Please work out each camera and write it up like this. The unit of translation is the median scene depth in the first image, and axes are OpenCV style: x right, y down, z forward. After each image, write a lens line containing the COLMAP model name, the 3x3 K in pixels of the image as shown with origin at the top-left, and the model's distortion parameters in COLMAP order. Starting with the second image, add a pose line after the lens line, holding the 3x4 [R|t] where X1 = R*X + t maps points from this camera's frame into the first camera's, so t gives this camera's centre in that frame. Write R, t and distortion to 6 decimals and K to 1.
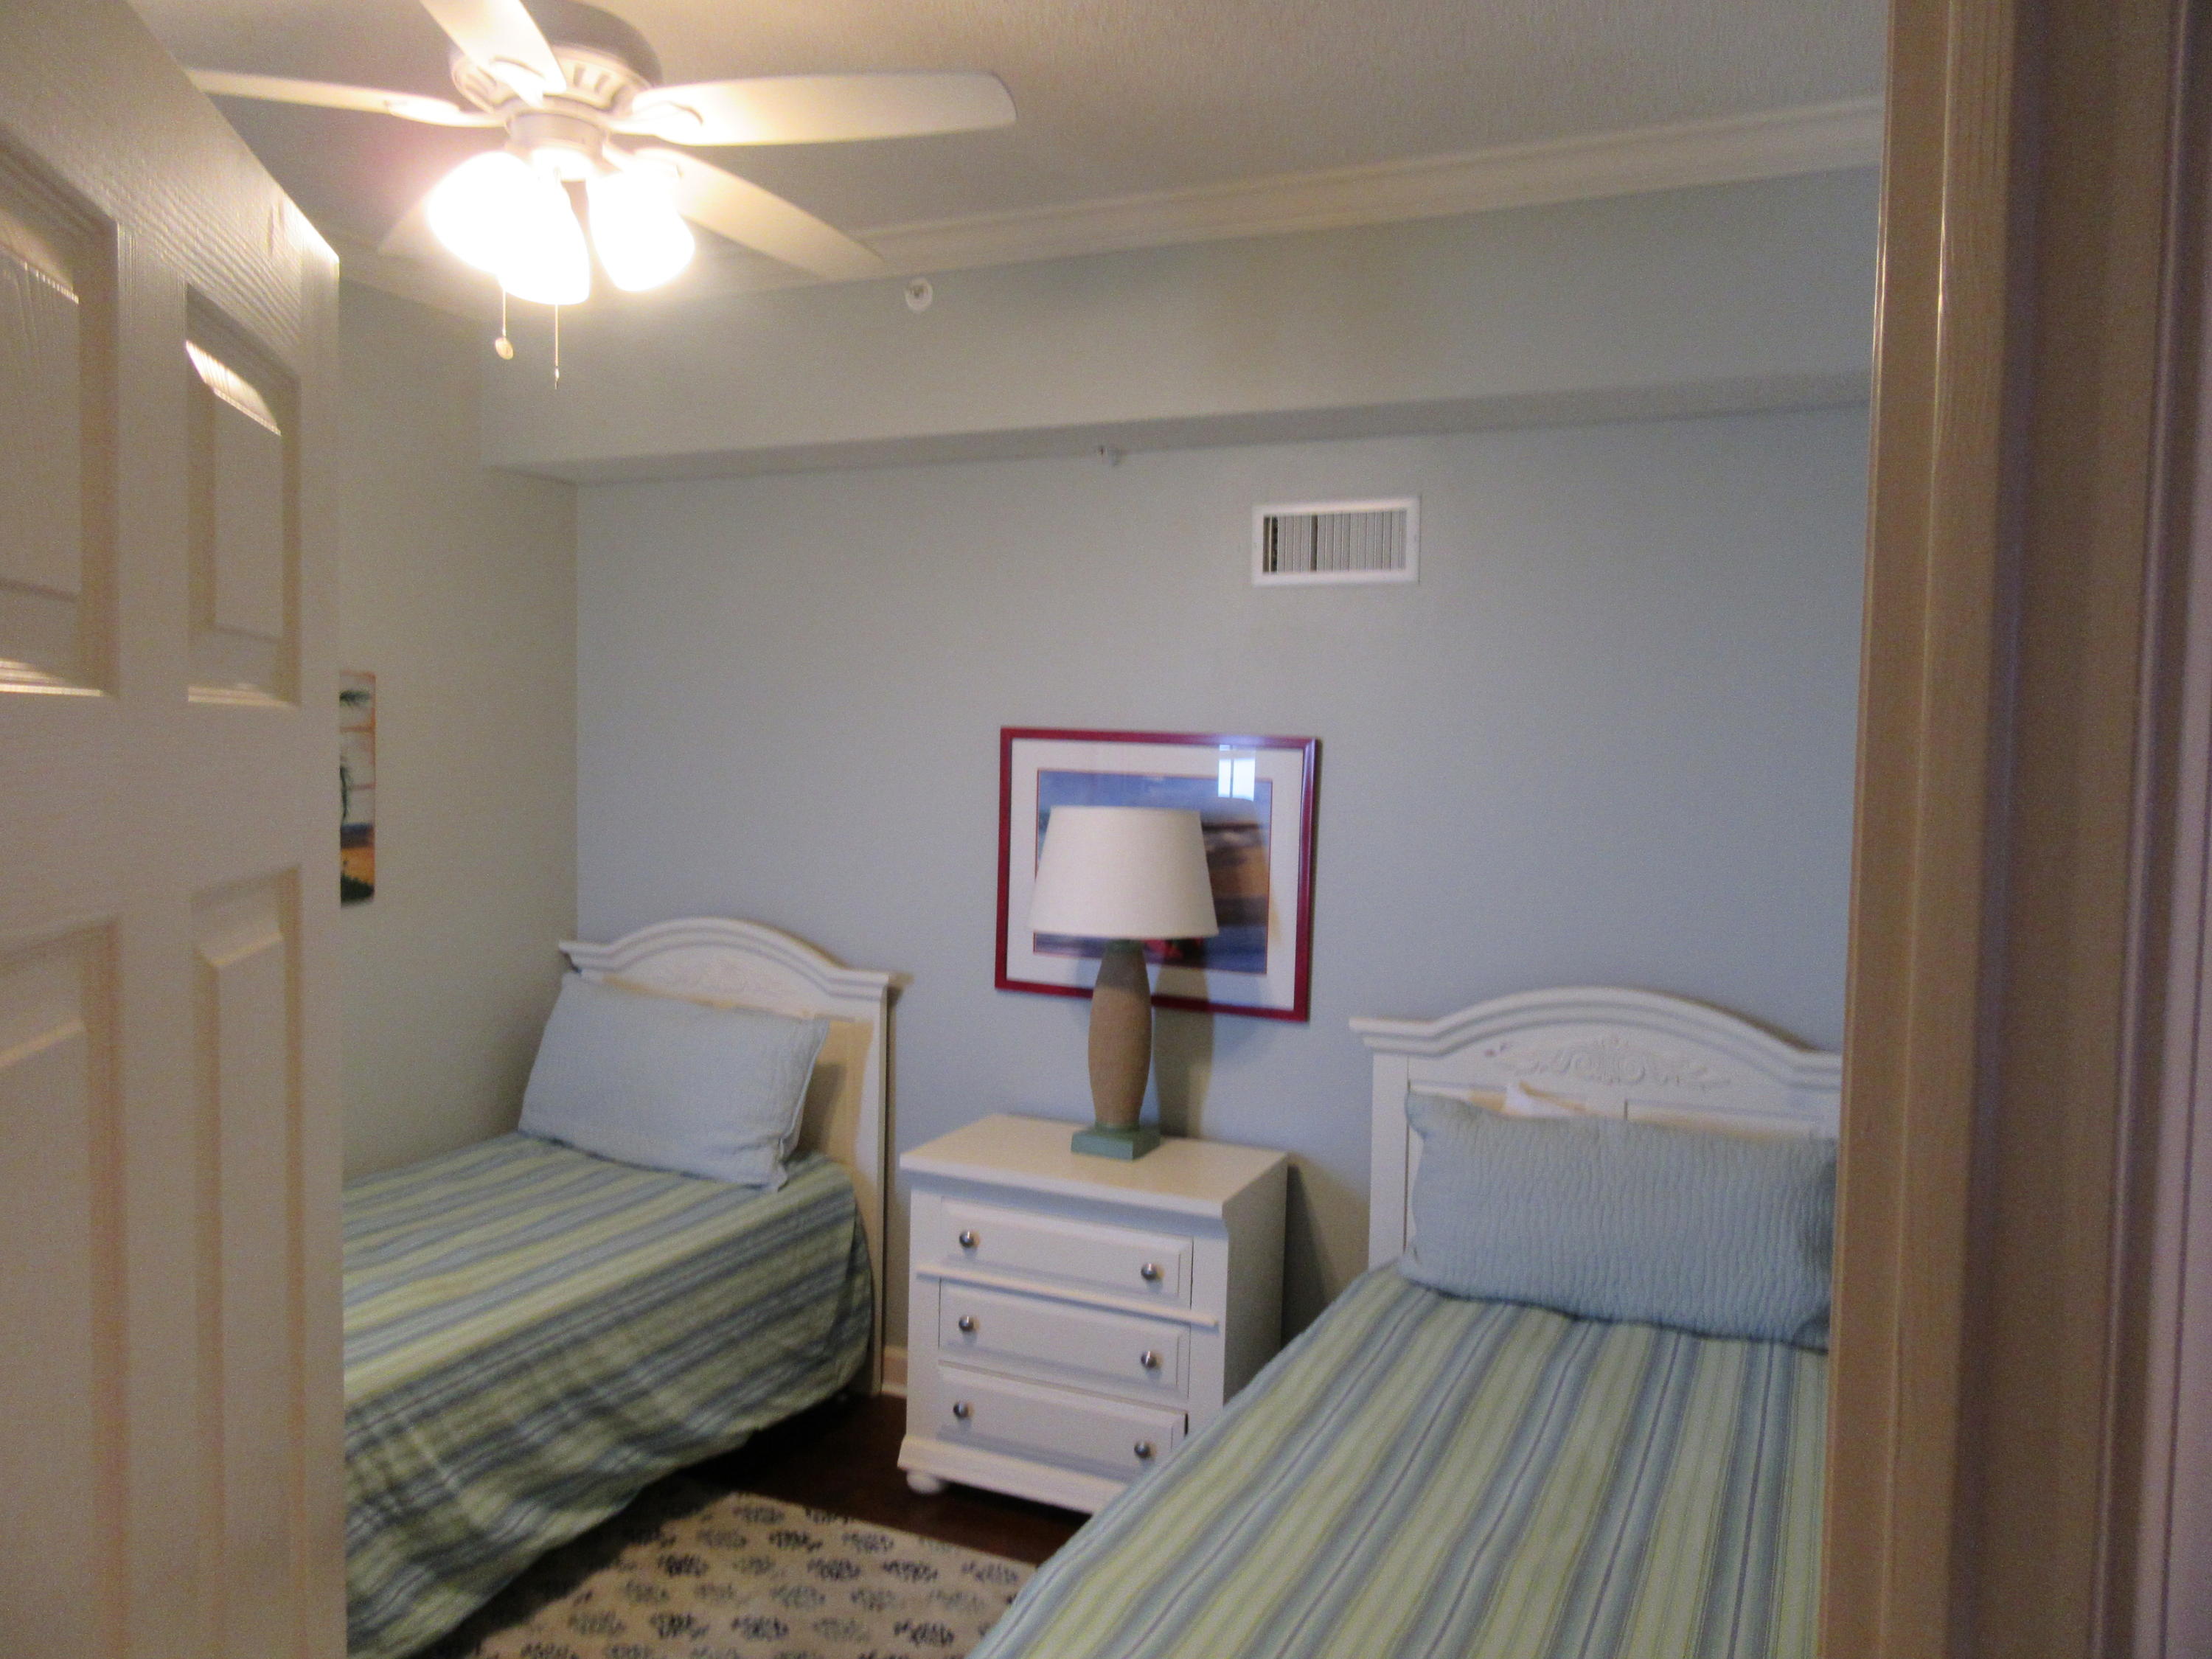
lens RADIAL K [[1649.6, 0, 1108.9], [0, 1649.6, 840.0], [0, 0, 1]] dist [0.003919, 0.000090]
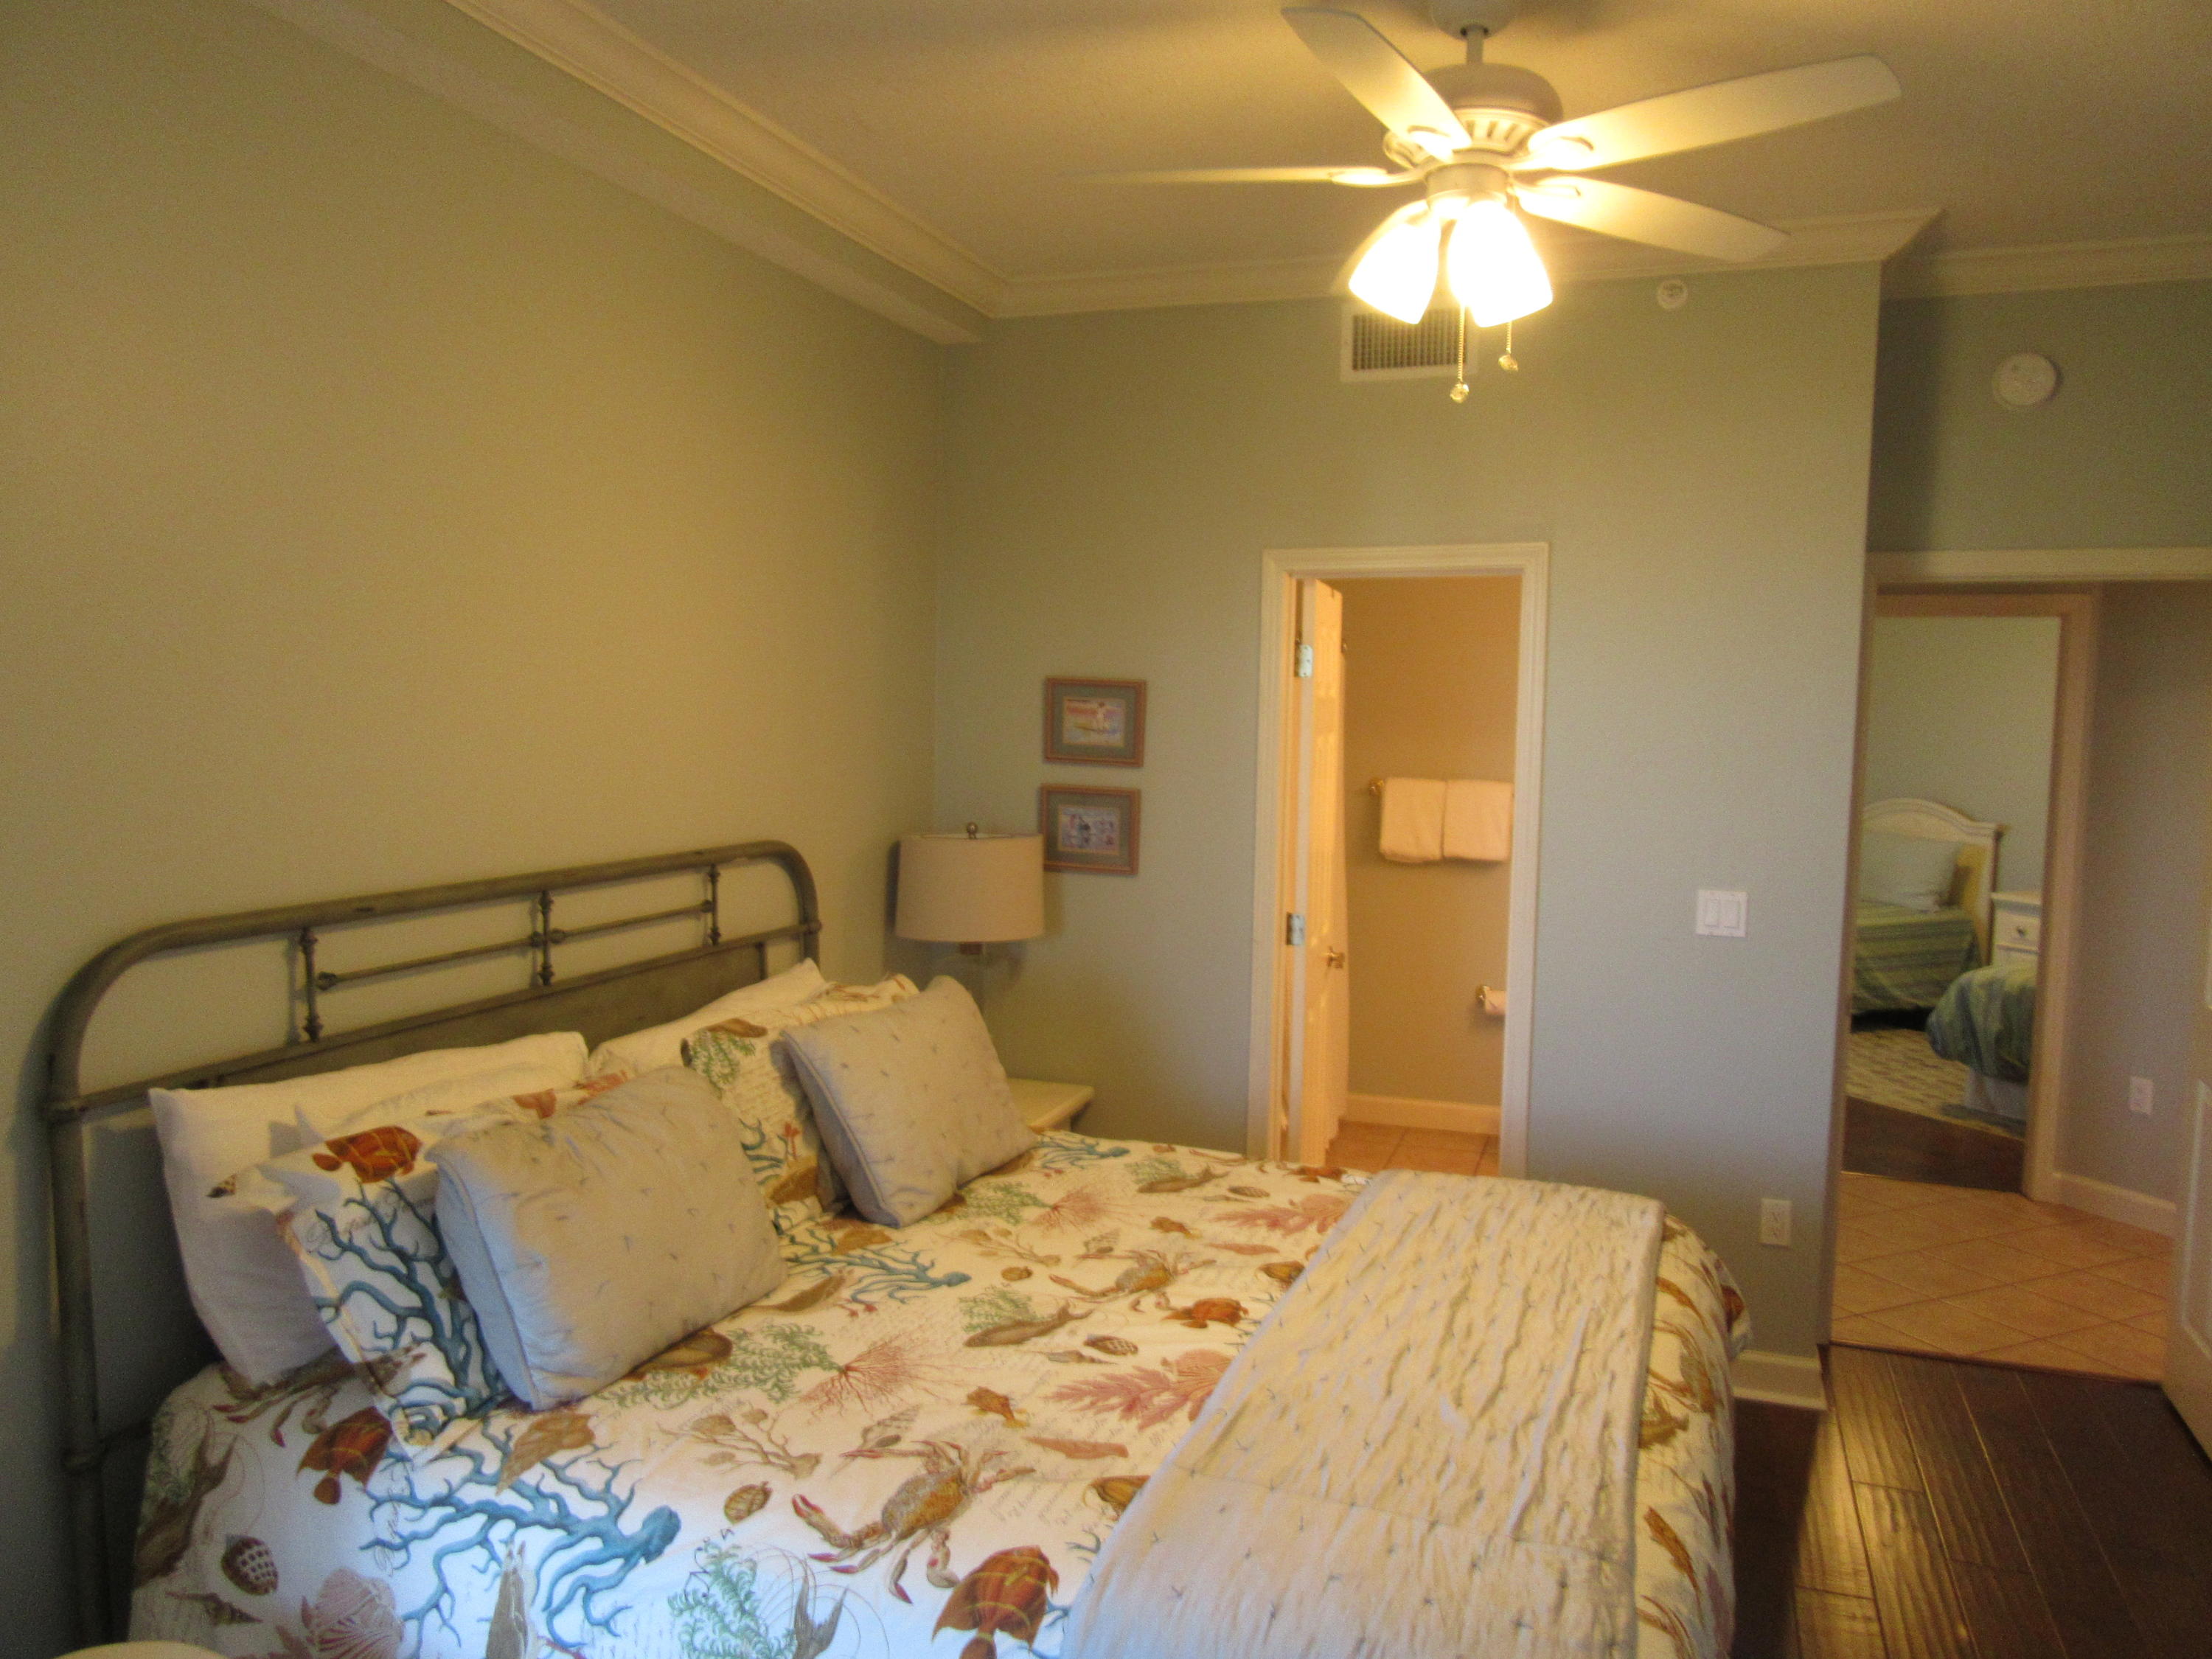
lens RADIAL K [[1649.6, 0, 1108.9], [0, 1649.6, 840.0], [0, 0, 1]] dist [0.003919, 0.000090]
pose [[0.772097, 0.047203, -0.633749, 0.363353], [-0.035423, 0.998884, 0.031244, 0.081732], [0.634517, -0.001674, 0.772907, -1.500431]]
